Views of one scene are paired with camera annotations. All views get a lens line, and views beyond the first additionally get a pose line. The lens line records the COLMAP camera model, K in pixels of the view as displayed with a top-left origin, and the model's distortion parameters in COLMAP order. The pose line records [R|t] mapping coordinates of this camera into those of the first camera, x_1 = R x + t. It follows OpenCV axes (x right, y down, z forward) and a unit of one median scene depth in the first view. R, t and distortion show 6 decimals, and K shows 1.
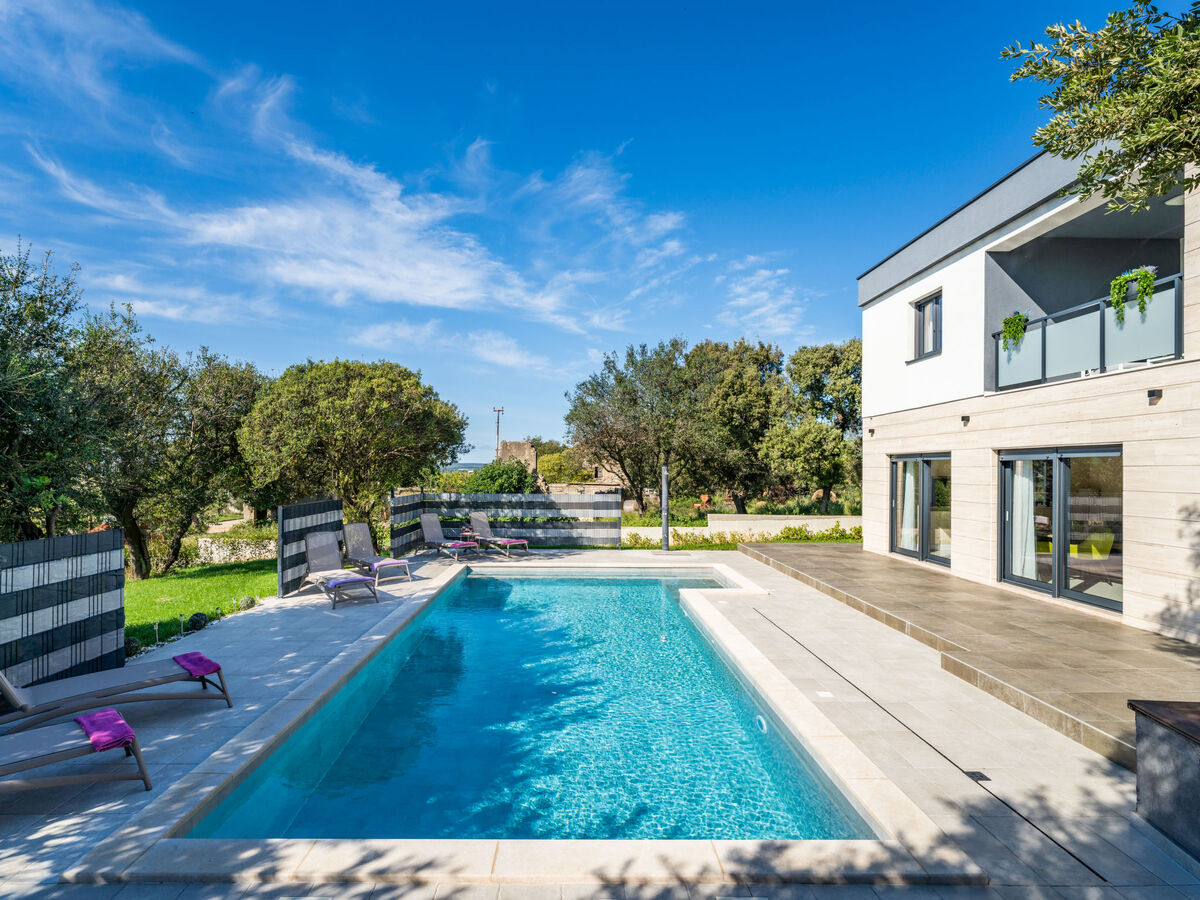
lens RADIAL K [[573.7, 0, 600.0], [0, 573.7, 450.0], [0, 0, 1]] dist [-0.001555, 0.000000]
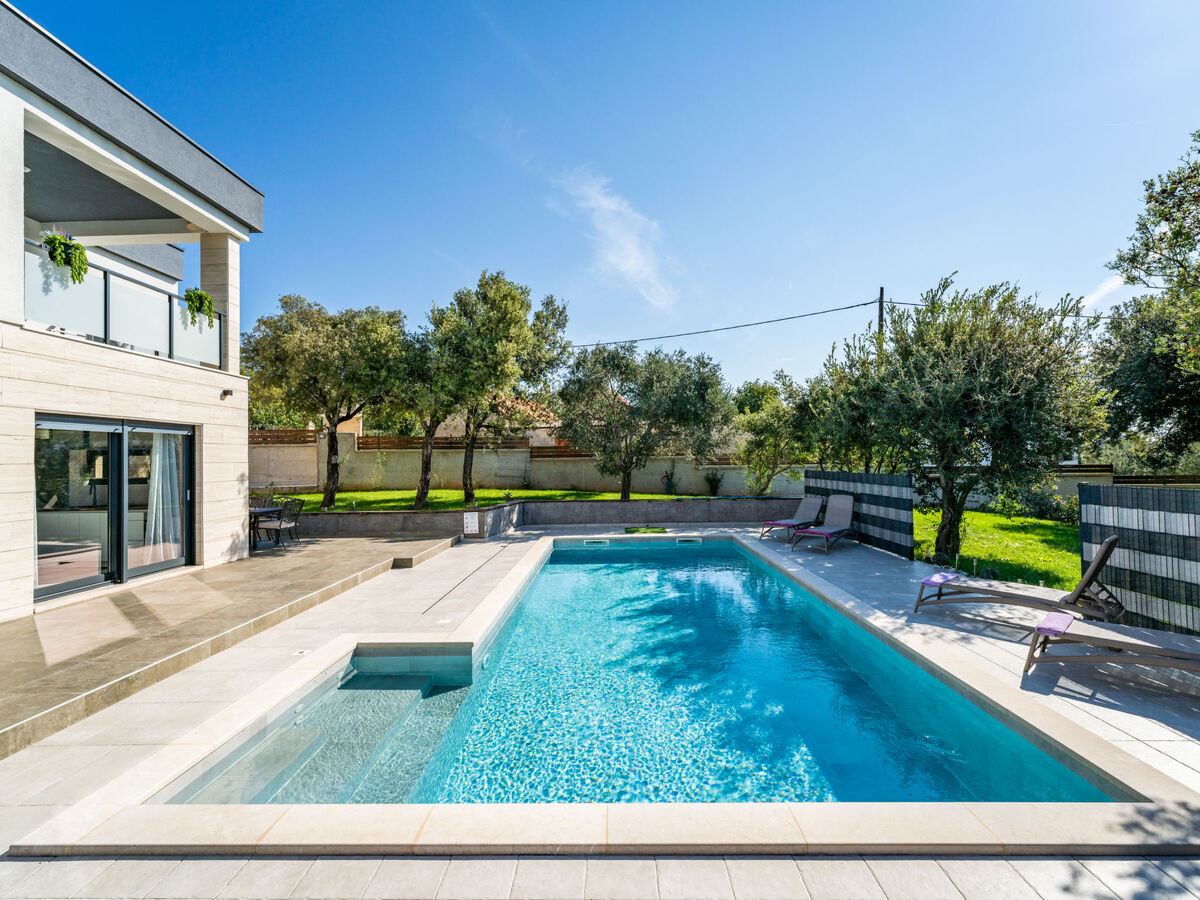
lens RADIAL K [[573.7, 0, 600.0], [0, 573.7, 450.0], [0, 0, 1]] dist [-0.001555, 0.000000]
pose [[-0.998582, 0.011277, 0.052025, -0.009092], [0.008635, 0.998676, -0.050721, 0.053163], [-0.052528, -0.050200, -0.997357, 1.027821]]
